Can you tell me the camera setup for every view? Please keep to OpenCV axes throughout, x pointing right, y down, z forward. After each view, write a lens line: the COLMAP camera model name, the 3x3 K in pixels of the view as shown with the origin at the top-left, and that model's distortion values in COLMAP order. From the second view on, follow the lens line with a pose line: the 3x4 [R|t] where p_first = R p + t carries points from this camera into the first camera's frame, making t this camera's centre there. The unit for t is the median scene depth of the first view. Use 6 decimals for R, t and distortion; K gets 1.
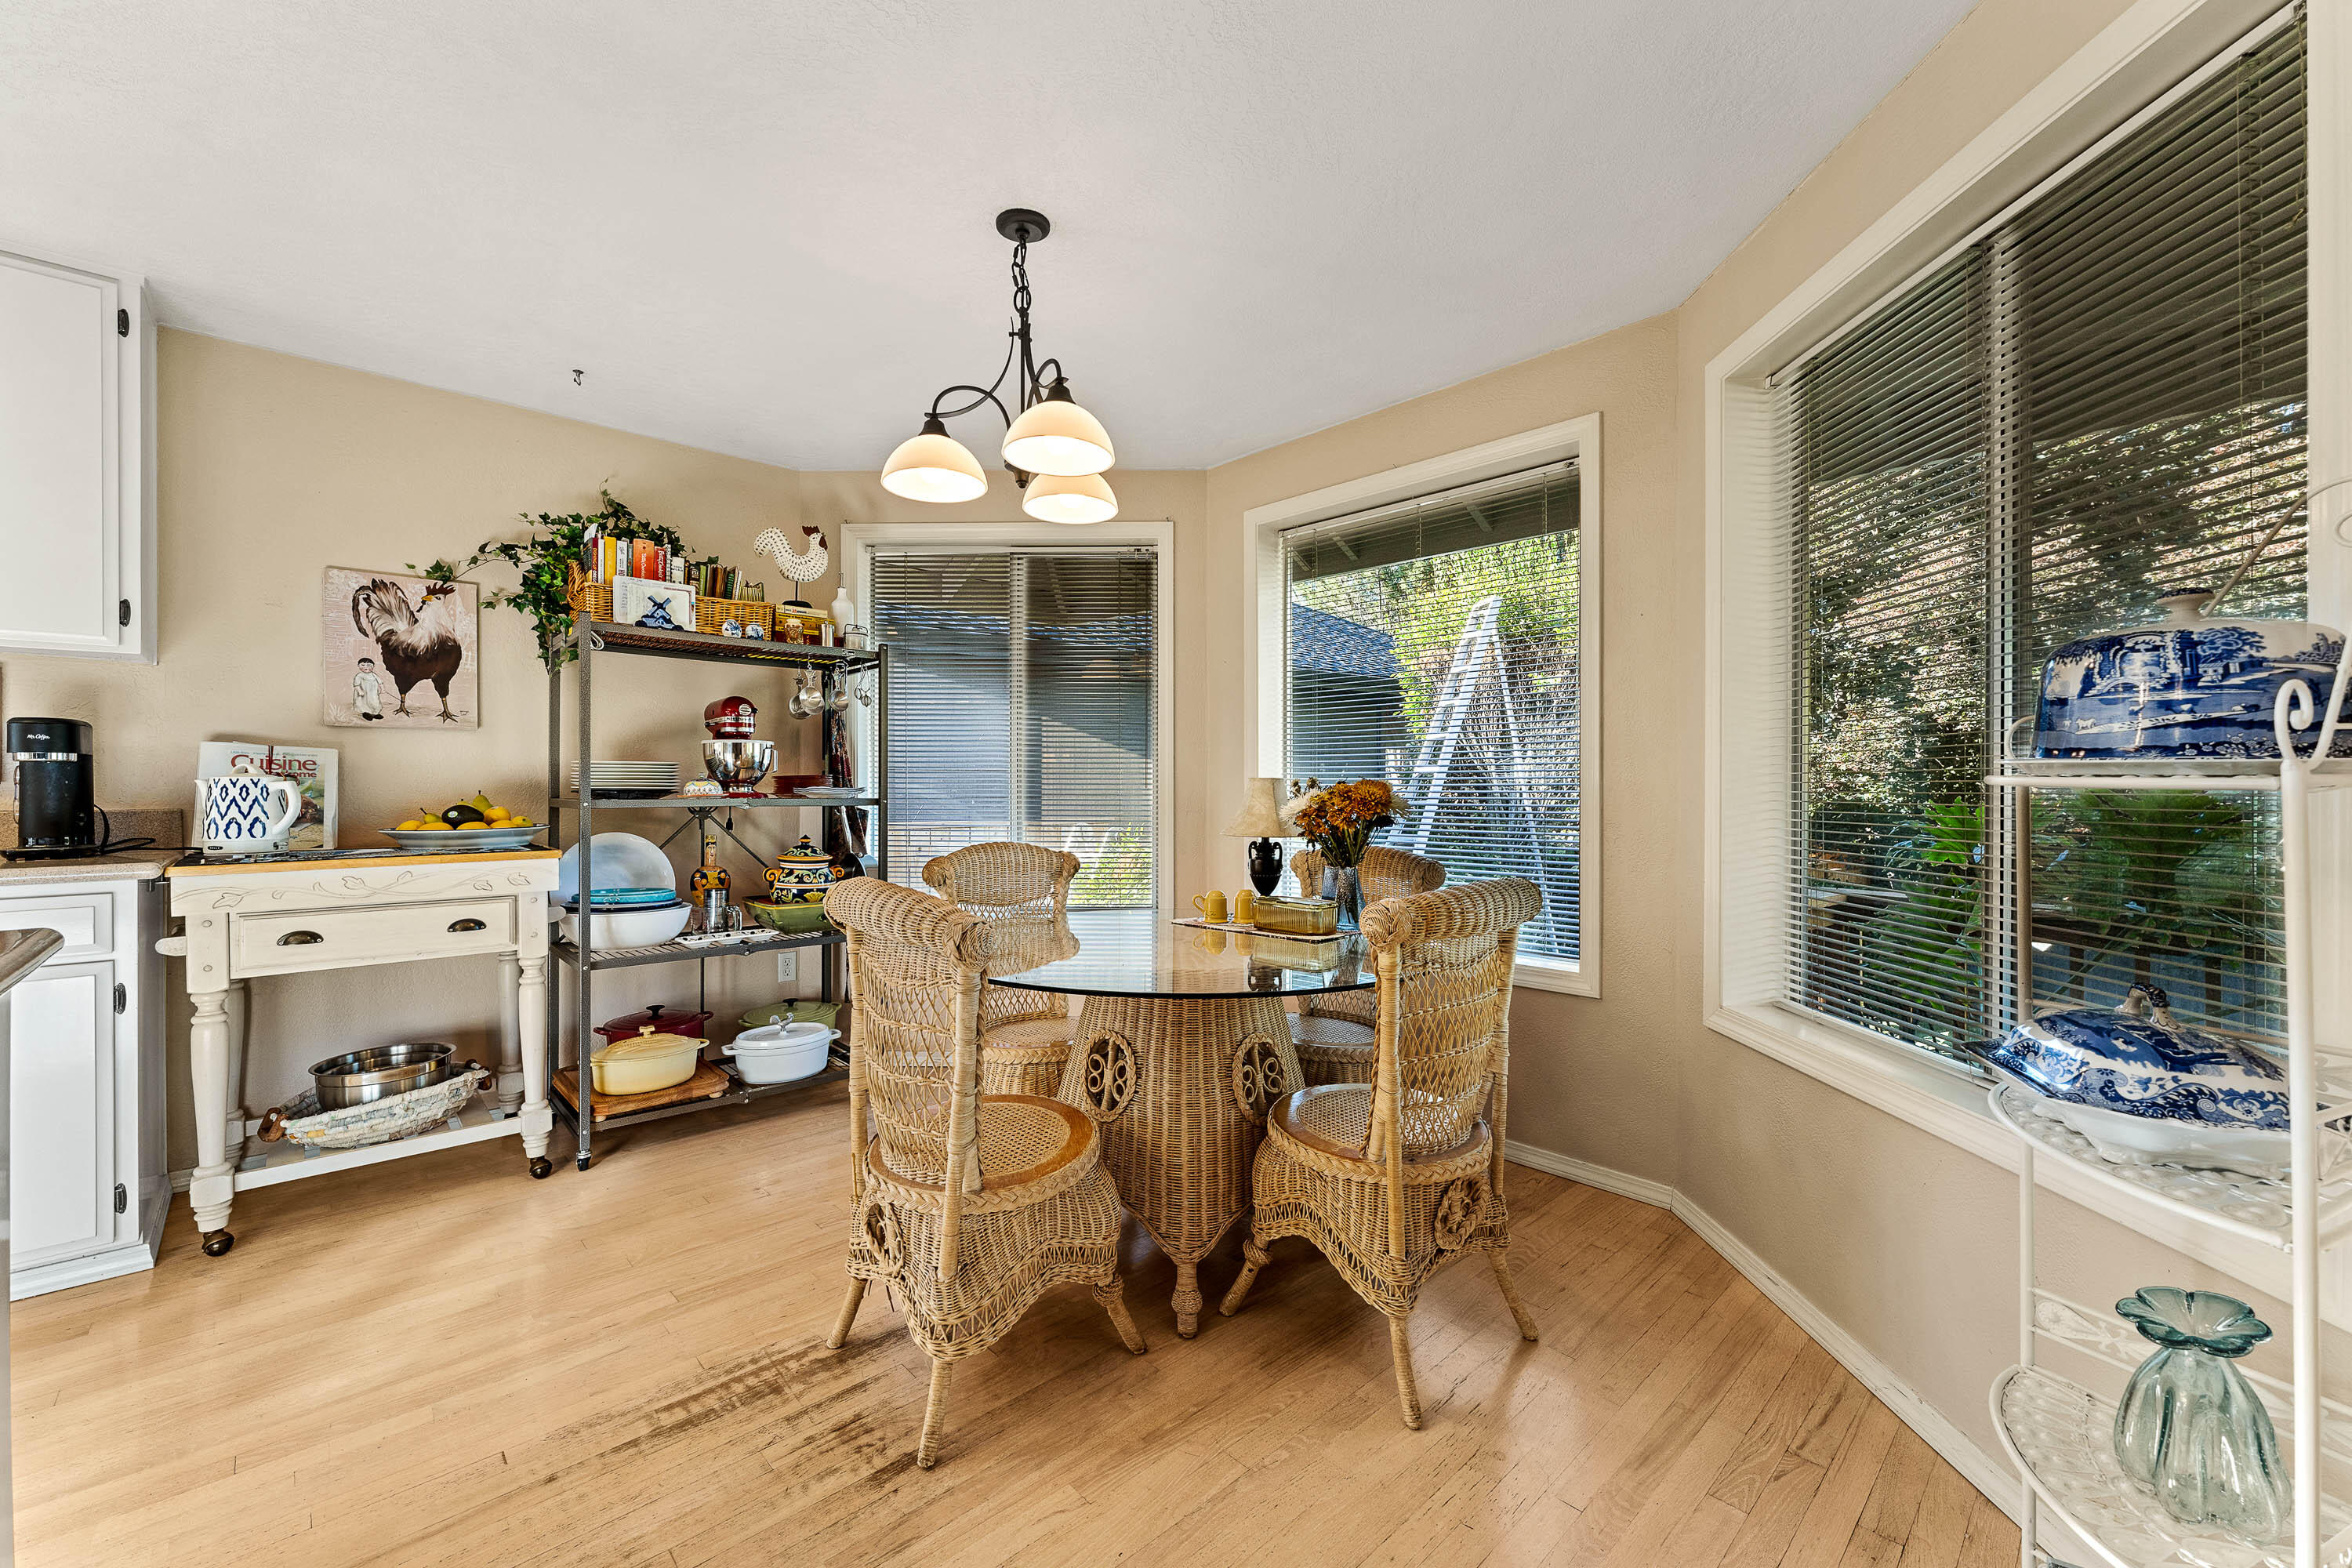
lens RADIAL K [[948.3, 0, 1169.6], [0, 948.3, 782.0], [0, 0, 1]] dist [0.001861, 0.000475]
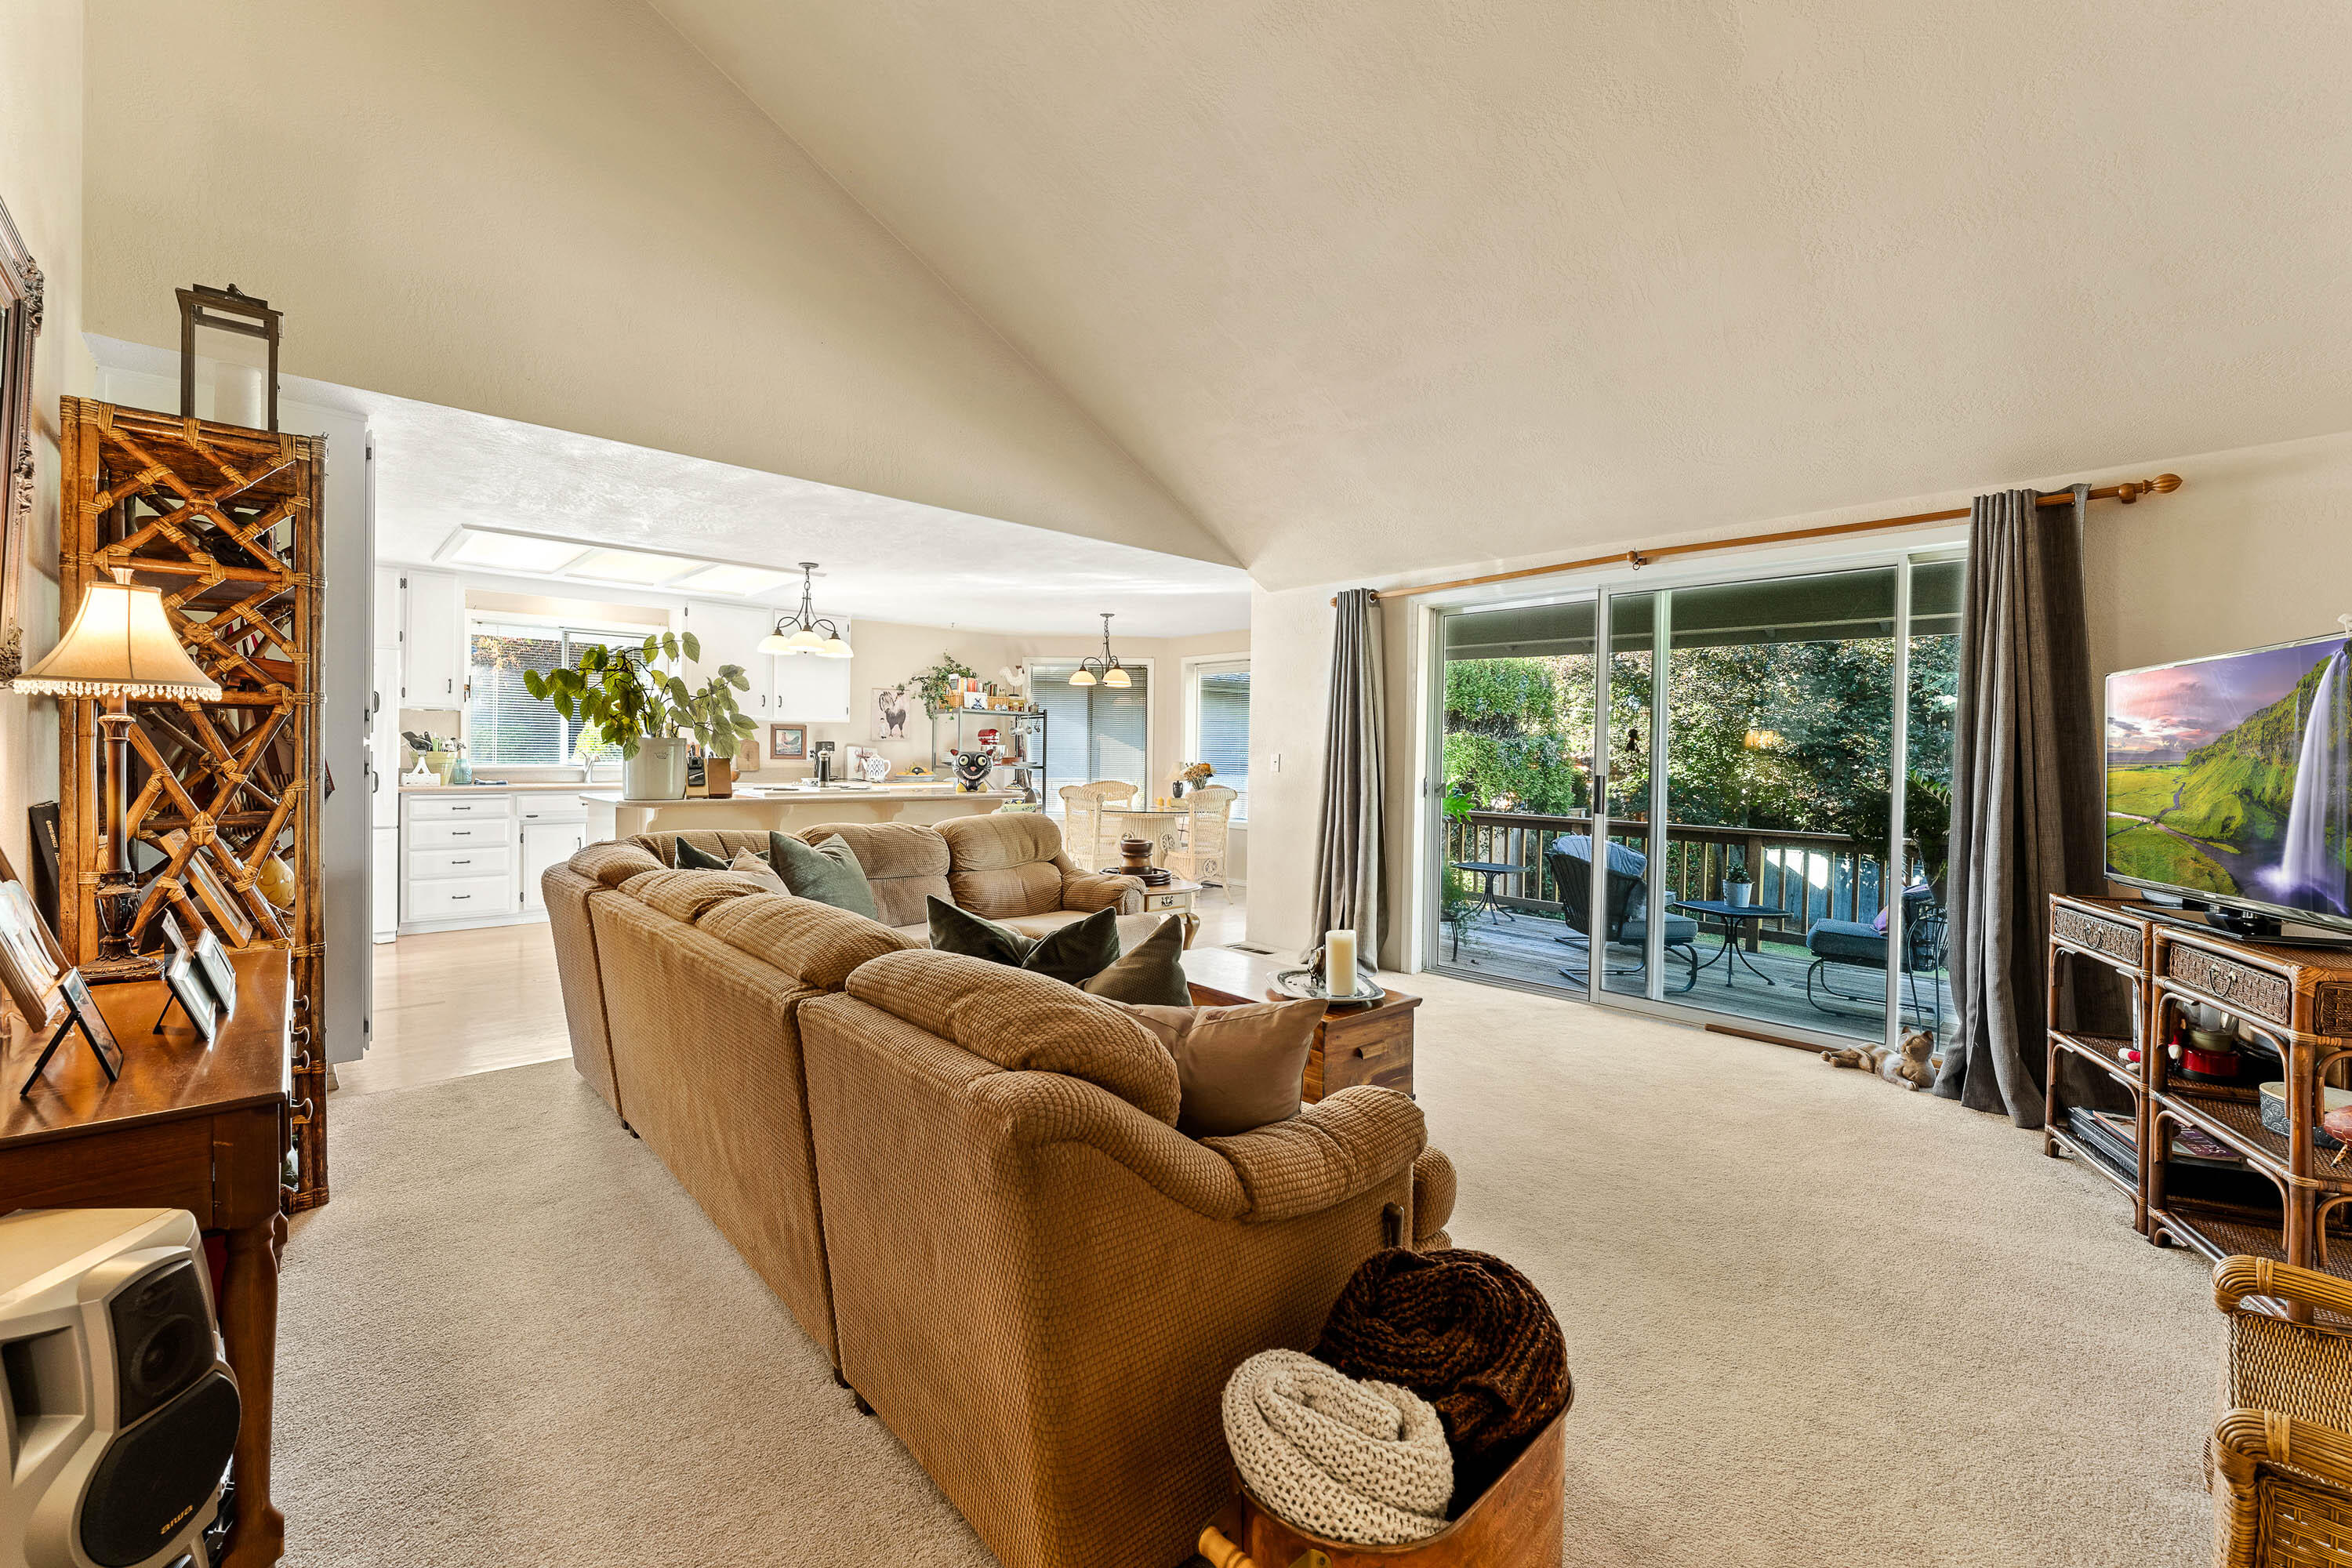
lens RADIAL K [[968.4, 0, 1174.6], [0, 968.4, 763.6], [0, 0, 1]] dist [-0.001118, -0.000032]
pose [[0.999883, 0.012485, -0.008862, 0.107718], [-0.012328, 0.999770, 0.017528, -0.048849], [0.009079, -0.017417, 0.999807, -1.984407]]
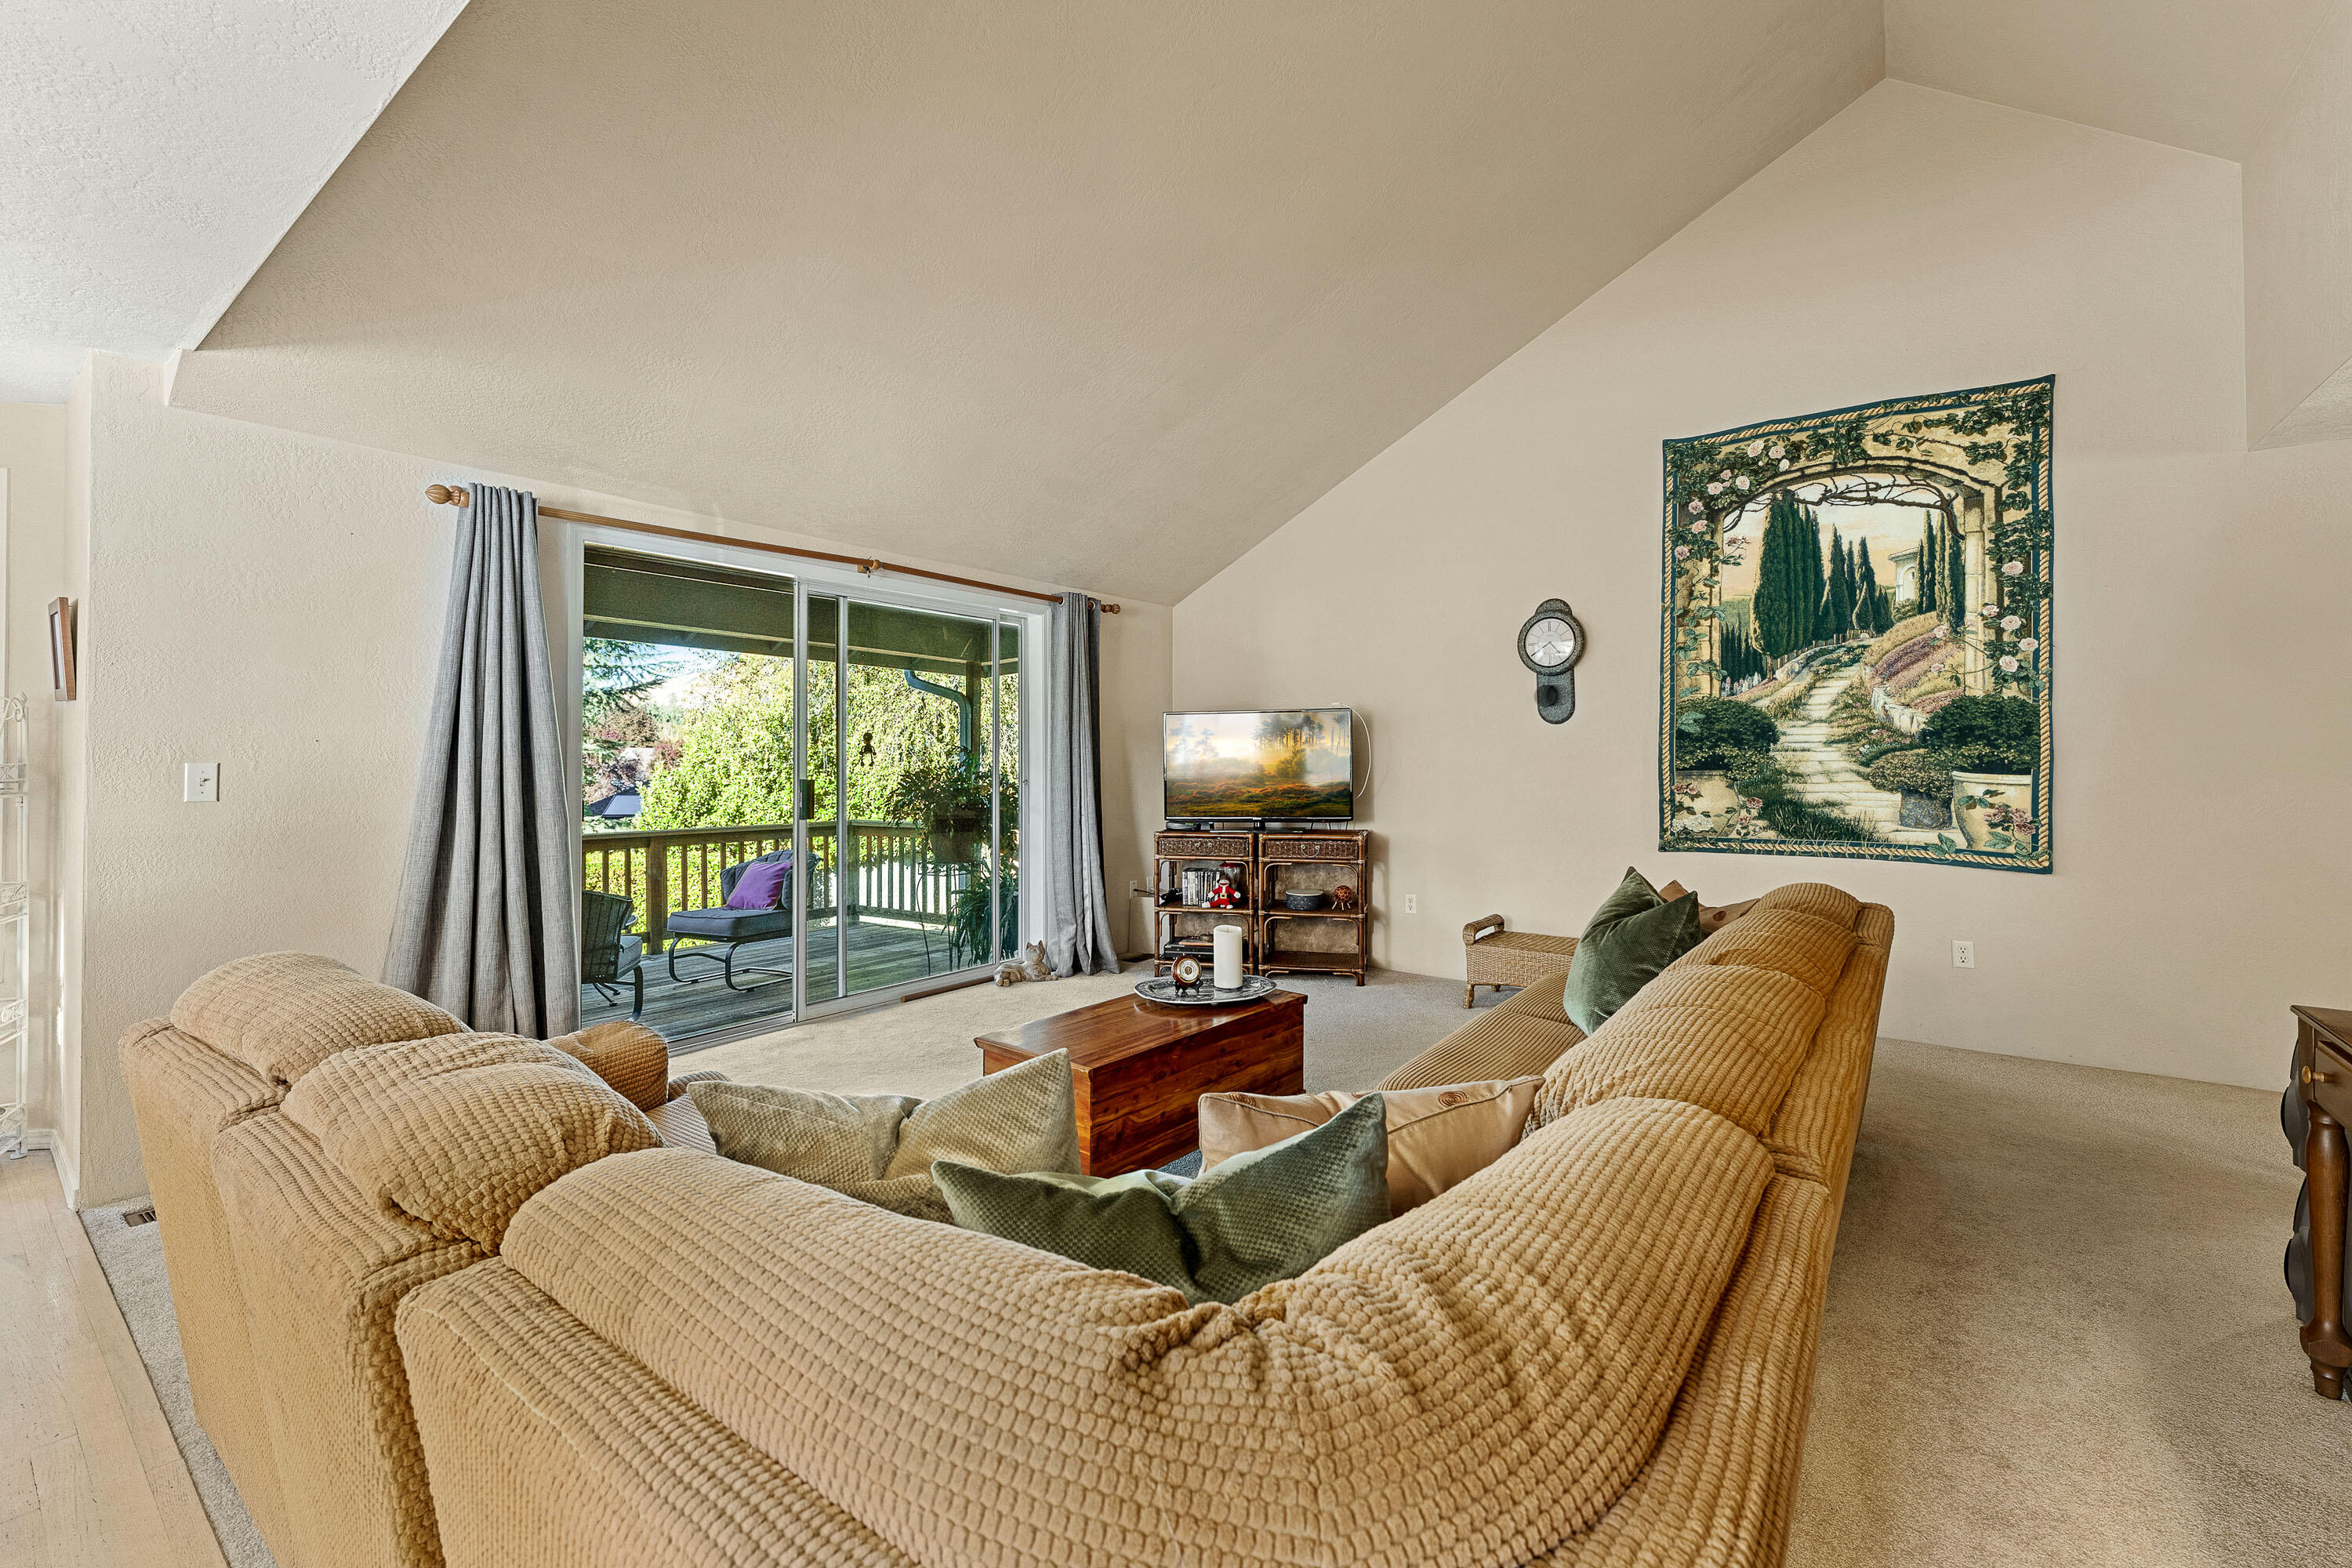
lens RADIAL K [[989.3, 0, 1180.9], [0, 989.3, 752.5], [0, 0, 1]] dist [-0.002489, -0.000343]
pose [[-0.169807, 0.006893, 0.985453, -0.853627], [-0.004405, 0.999960, -0.007754, -0.035656], [-0.985467, -0.005657, -0.169770, -0.731379]]
